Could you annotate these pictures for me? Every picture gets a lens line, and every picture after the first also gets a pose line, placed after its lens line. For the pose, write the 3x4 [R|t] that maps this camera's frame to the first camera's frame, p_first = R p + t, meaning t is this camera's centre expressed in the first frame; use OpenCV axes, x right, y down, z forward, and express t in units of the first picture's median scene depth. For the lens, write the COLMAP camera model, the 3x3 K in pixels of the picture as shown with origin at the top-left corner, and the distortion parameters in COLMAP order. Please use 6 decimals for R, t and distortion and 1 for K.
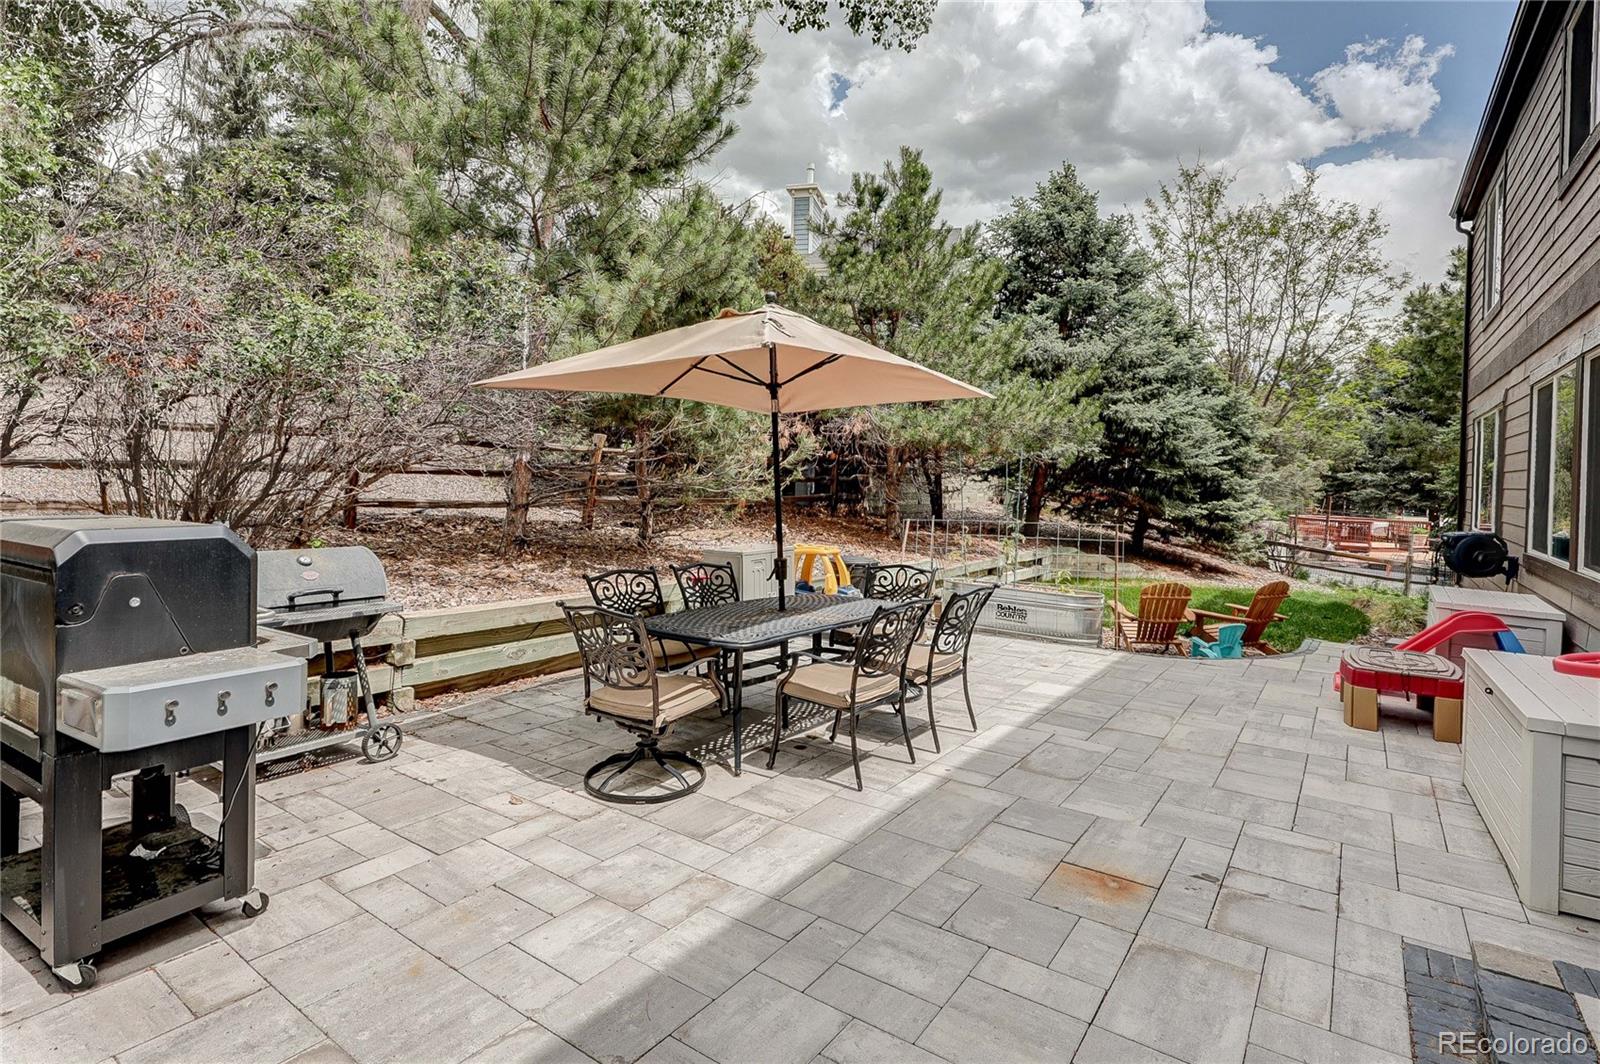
lens RADIAL K [[774.9, 0, 799.6], [0, 774.9, 484.9], [0, 0, 1]] dist [-0.003466, 0.000781]
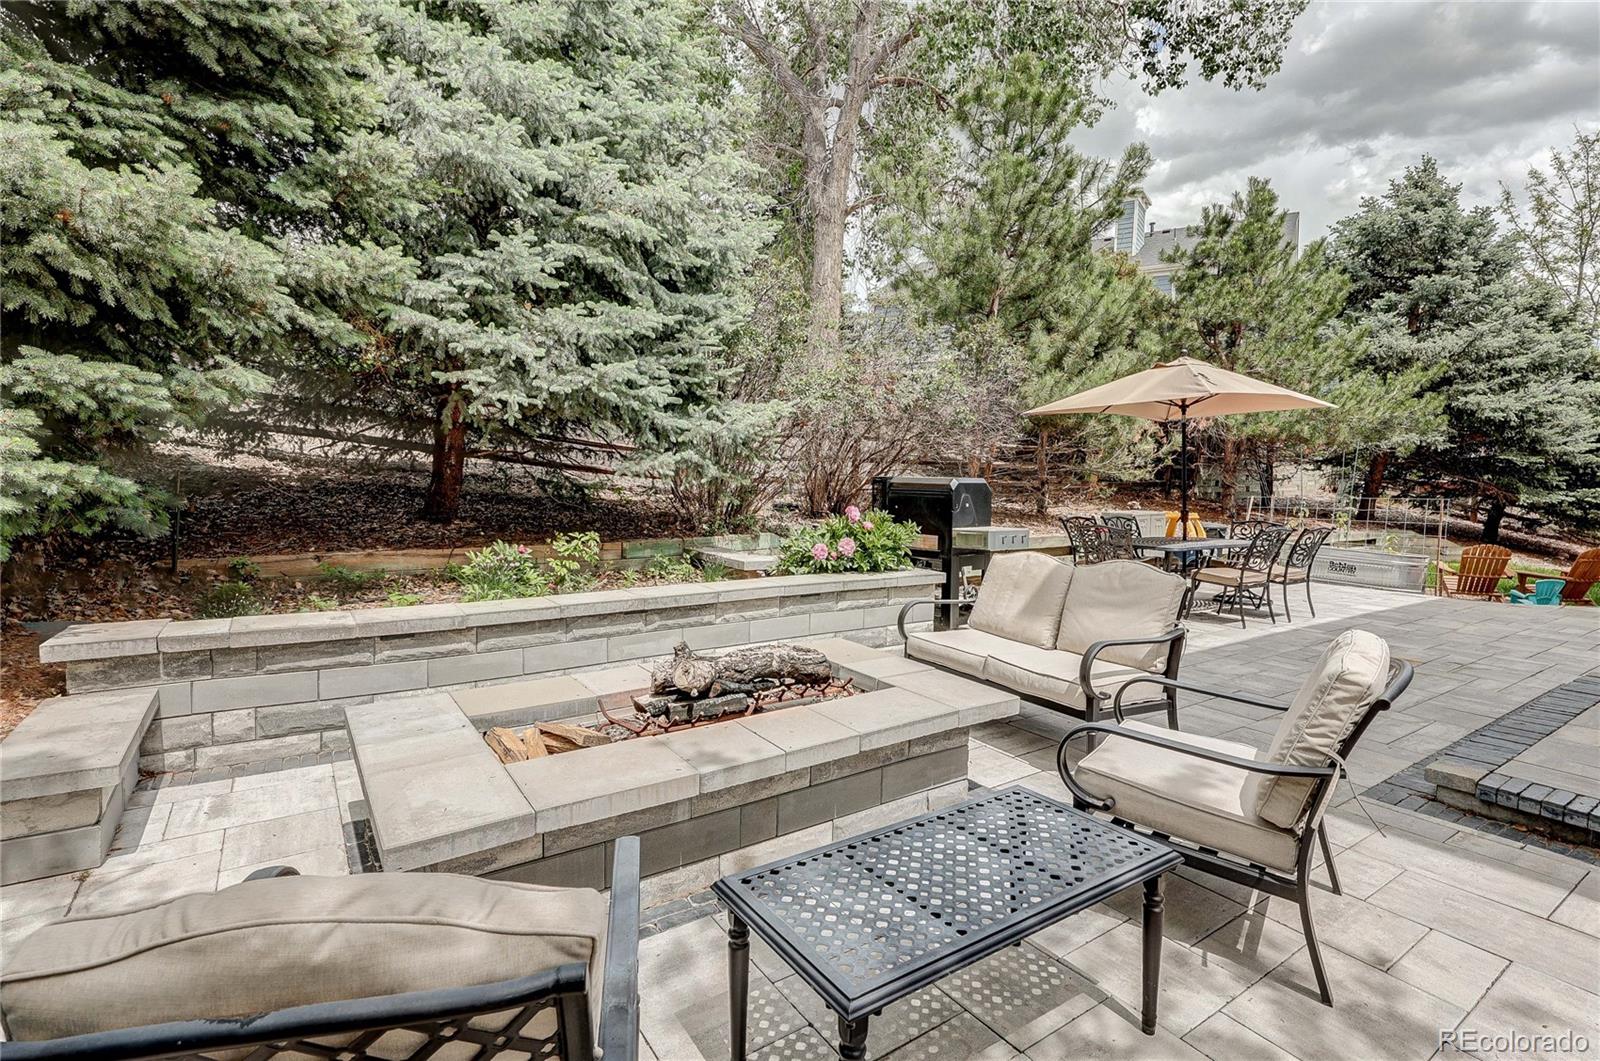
lens RADIAL K [[774.9, 0, 799.8], [0, 774.9, 537.6], [0, 0, 1]] dist [-0.003466, 0.000781]
pose [[0.940879, 0.025696, -0.337768, -0.081814], [-0.000312, 0.997184, 0.074992, 0.009935], [0.338744, -0.070453, 0.938237, -0.293871]]
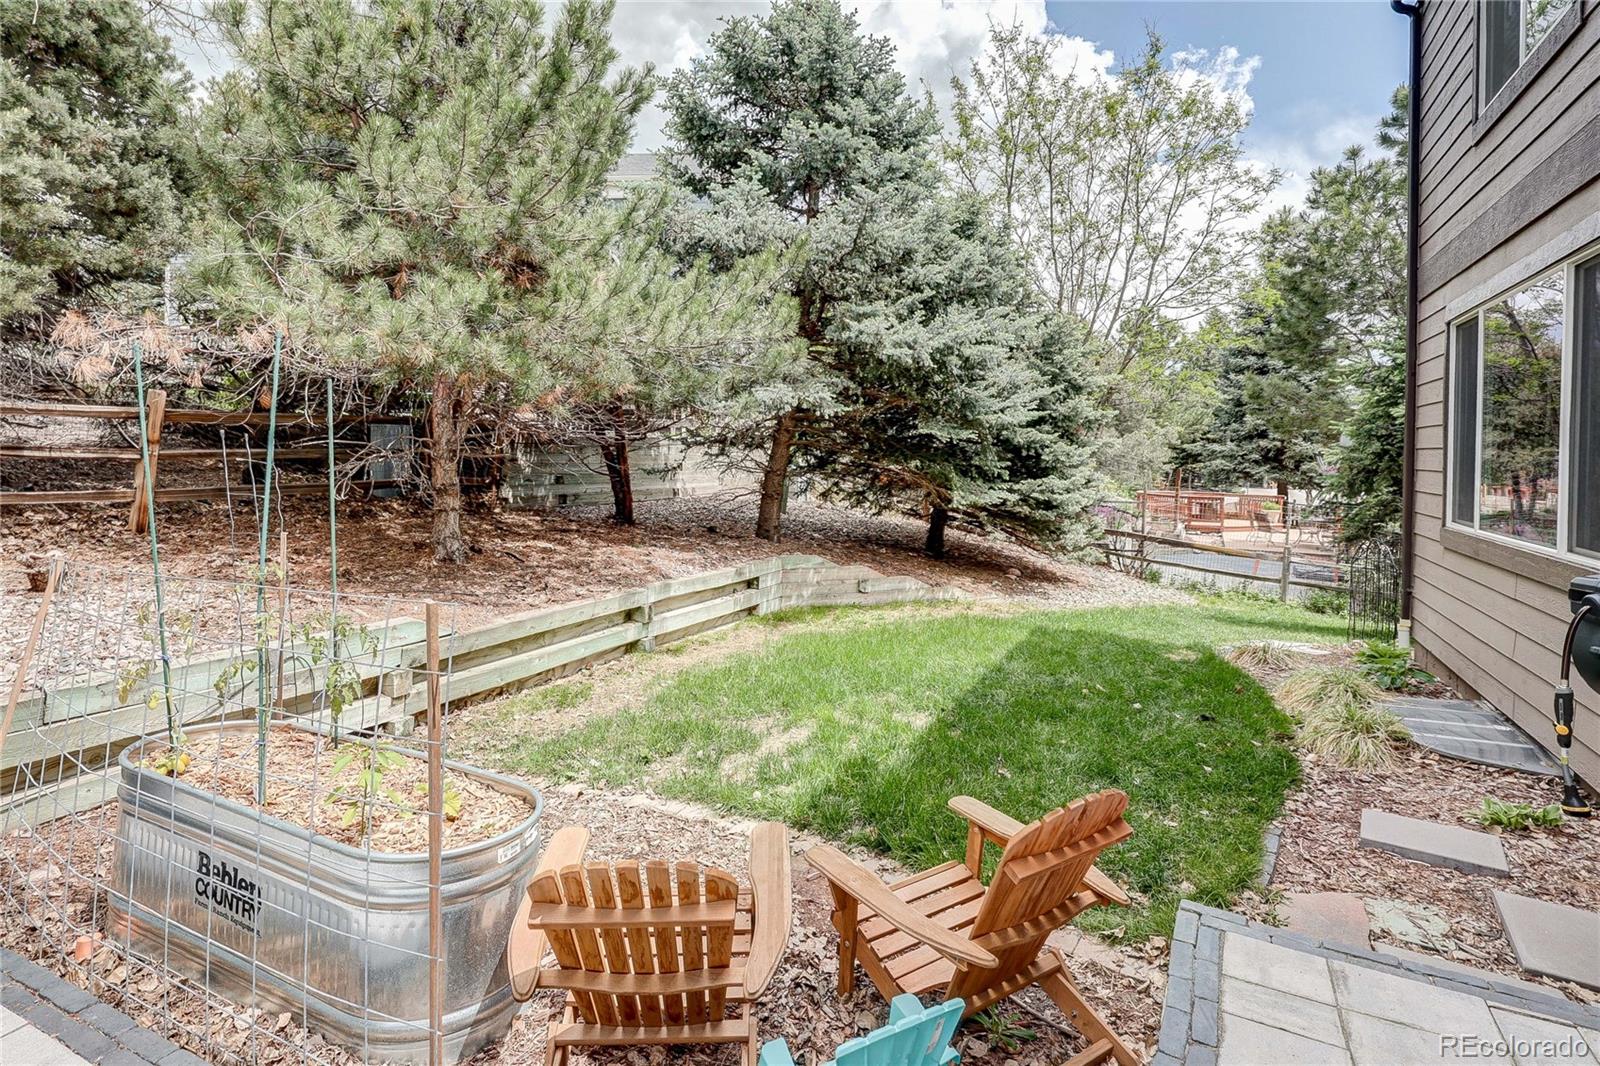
lens RADIAL K [[774.9, 0, 783.6], [0, 774.9, 463.7], [0, 0, 1]] dist [-0.003466, 0.000781]
pose [[0.990620, -0.014177, 0.135909, 0.245266], [0.014373, 0.999897, -0.000464, 0.005204], [-0.135888, 0.002413, 0.990721, 0.383563]]
